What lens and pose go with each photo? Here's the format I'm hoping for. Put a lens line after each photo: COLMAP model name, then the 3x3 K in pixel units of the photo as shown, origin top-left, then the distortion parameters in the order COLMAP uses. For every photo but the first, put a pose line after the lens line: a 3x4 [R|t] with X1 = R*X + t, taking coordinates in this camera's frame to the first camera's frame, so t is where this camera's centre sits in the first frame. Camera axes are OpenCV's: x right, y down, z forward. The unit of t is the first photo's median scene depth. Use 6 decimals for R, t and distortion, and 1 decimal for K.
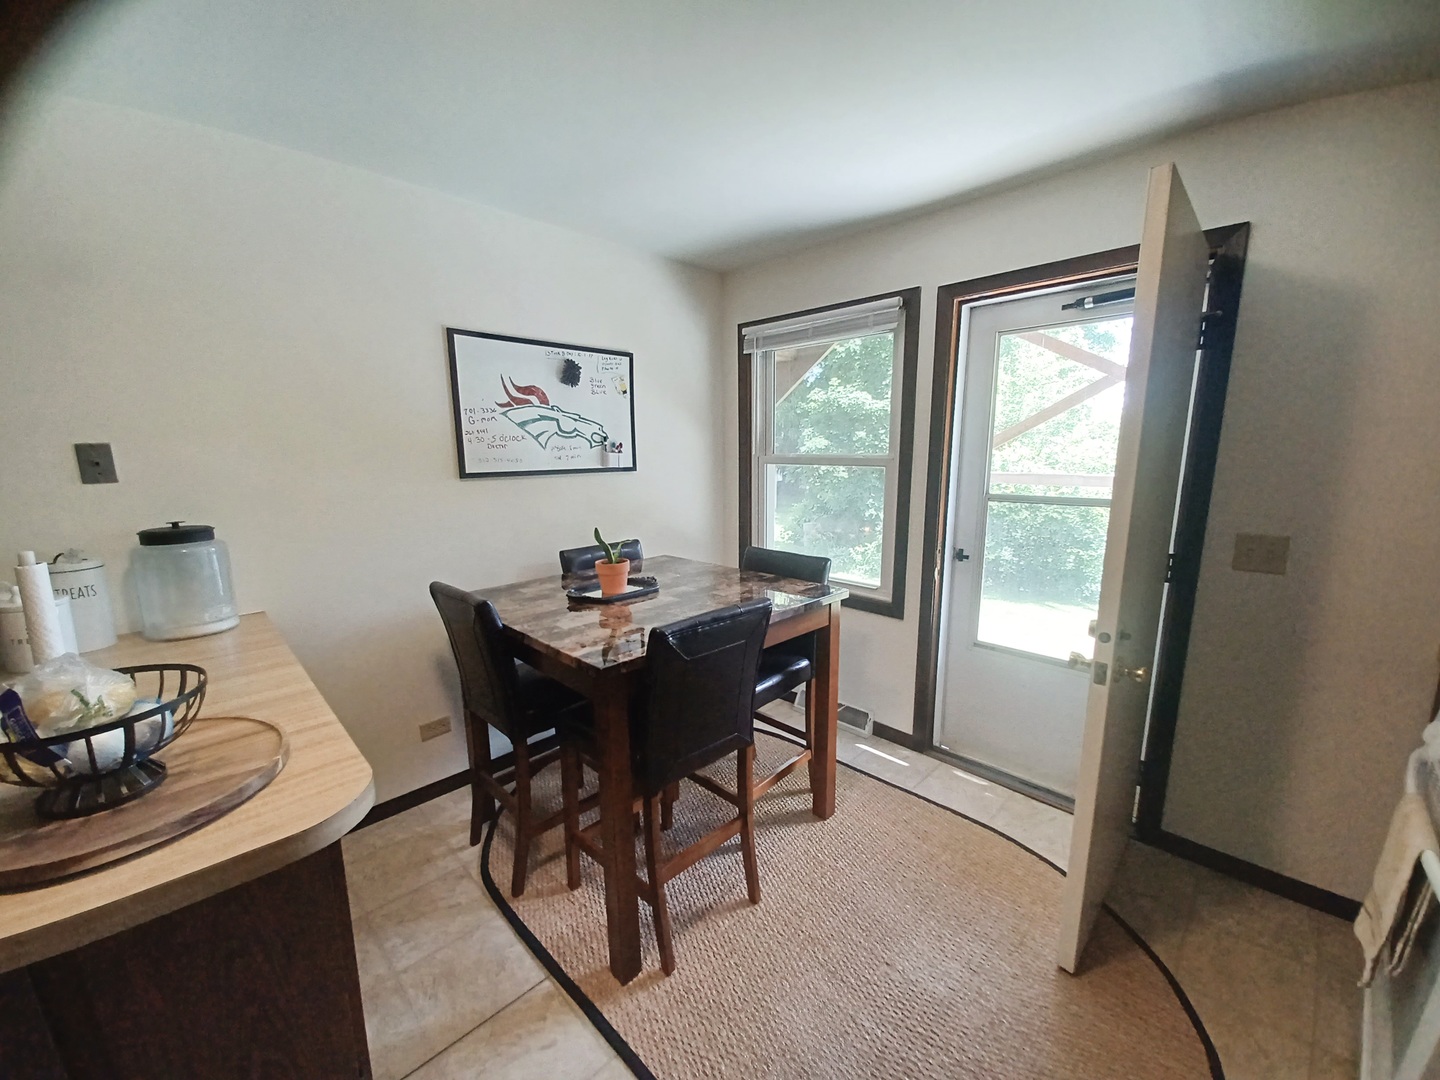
lens RADIAL K [[568.7, 0, 719.0], [0, 568.7, 544.2], [0, 0, 1]] dist [-0.004091, -0.000539]
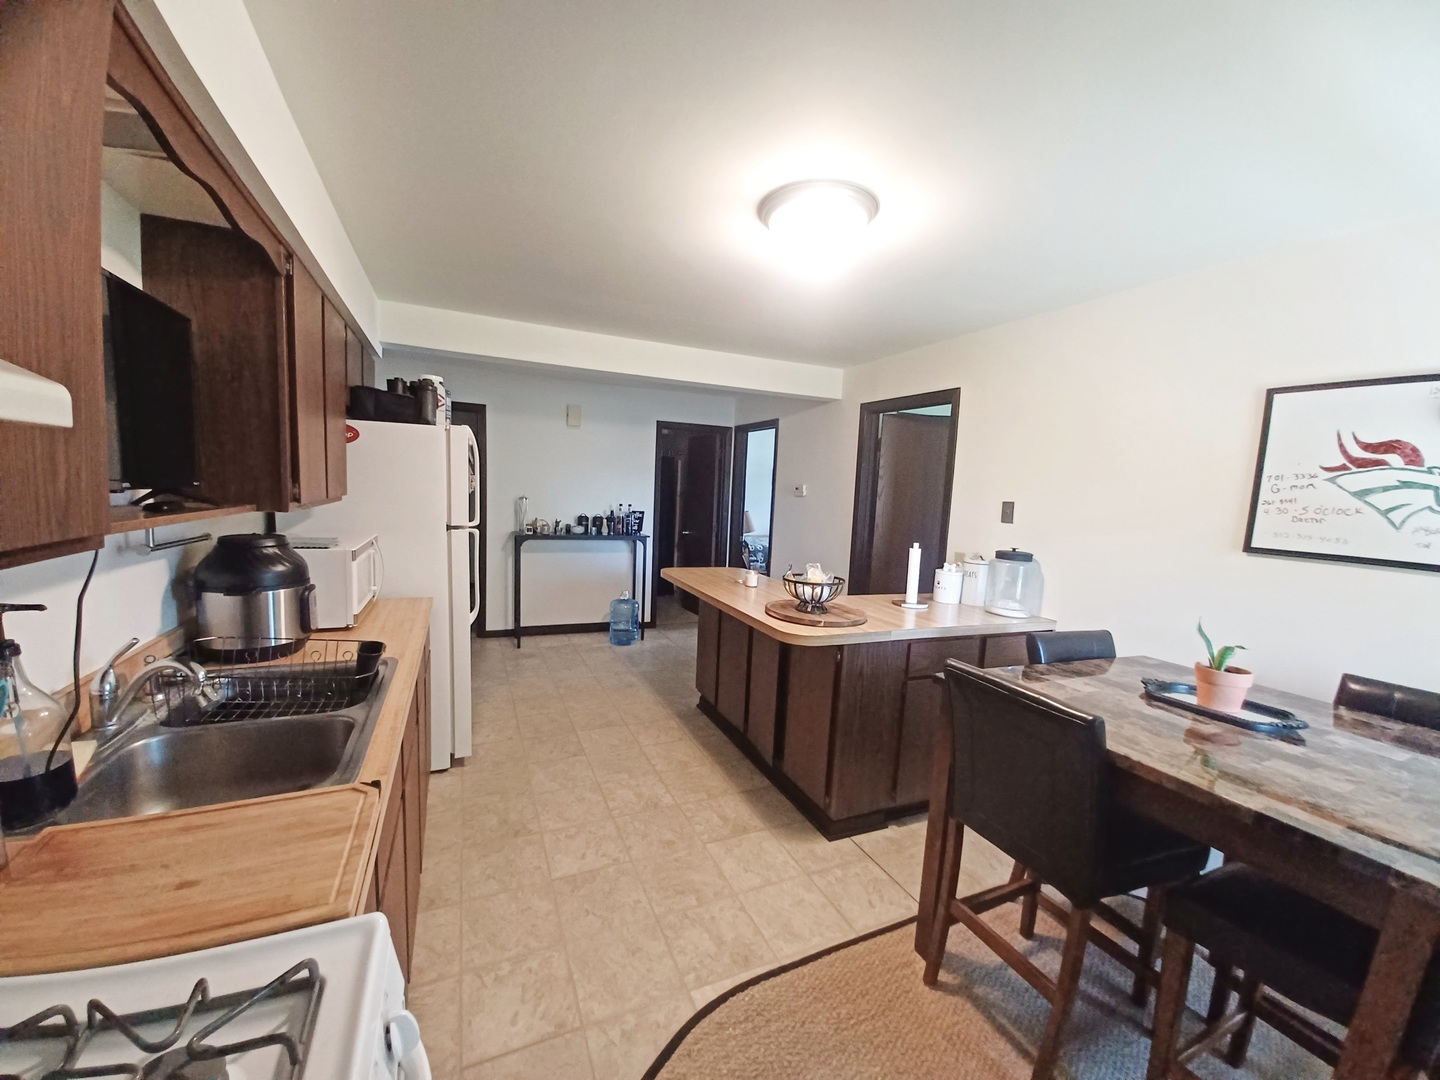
lens RADIAL K [[568.7, 0, 715.2], [0, 568.7, 548.2], [0, 0, 1]] dist [-0.004091, -0.000539]
pose [[-0.339237, 0.094424, -0.935950, 0.656065], [-0.199734, 0.965034, 0.169753, -0.103931], [0.919252, 0.244527, -0.308516, 0.492057]]
